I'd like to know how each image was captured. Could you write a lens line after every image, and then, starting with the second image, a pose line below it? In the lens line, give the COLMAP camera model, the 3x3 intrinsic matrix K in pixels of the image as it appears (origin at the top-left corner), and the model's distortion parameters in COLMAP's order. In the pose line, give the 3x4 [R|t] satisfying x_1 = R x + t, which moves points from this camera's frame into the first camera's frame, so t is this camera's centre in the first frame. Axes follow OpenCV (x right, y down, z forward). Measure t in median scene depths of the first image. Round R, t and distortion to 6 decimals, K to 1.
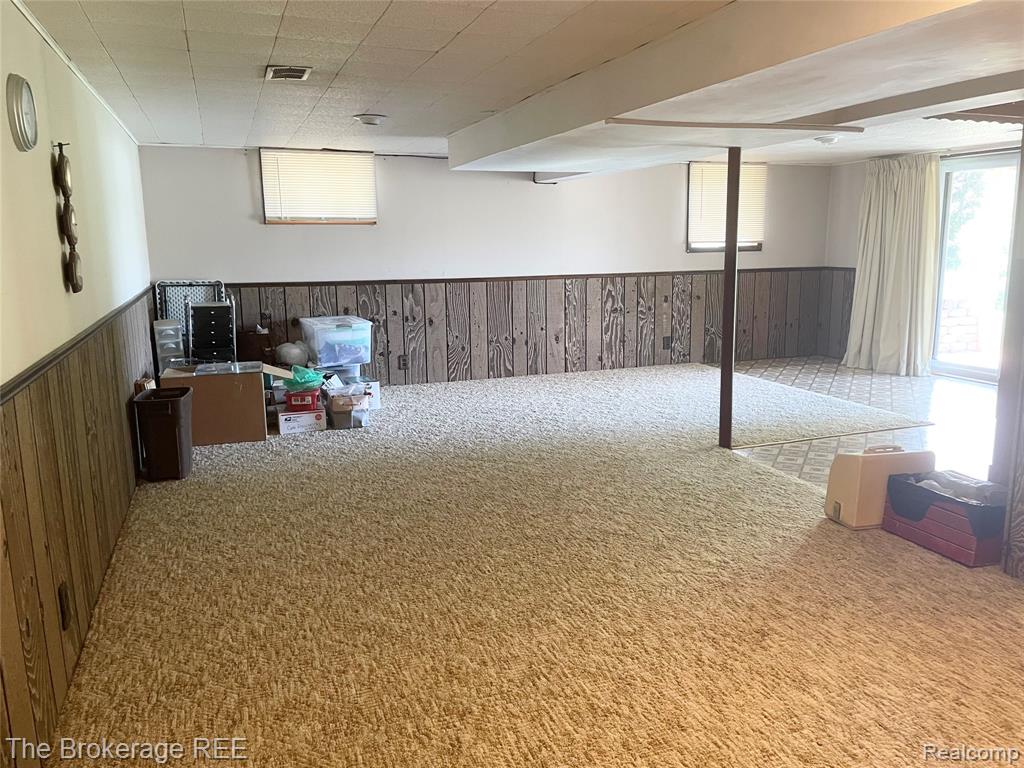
lens RADIAL K [[777.0, 0, 512.2], [0, 777.0, 380.5], [0, 0, 1]] dist [0.079942, -0.074664]
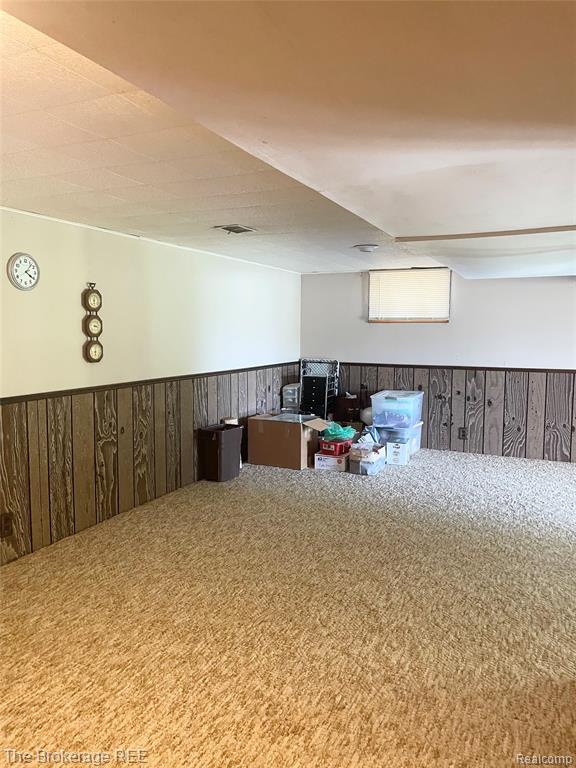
lens RADIAL K [[582.7, 0, 289.3], [0, 582.7, 379.3], [0, 0, 1]] dist [0.079942, -0.074664]
pose [[0.699007, 0.076635, -0.710997, 0.380372], [-0.140678, 0.989550, -0.031647, -0.047850], [0.701141, 0.122143, 0.702483, 0.182929]]
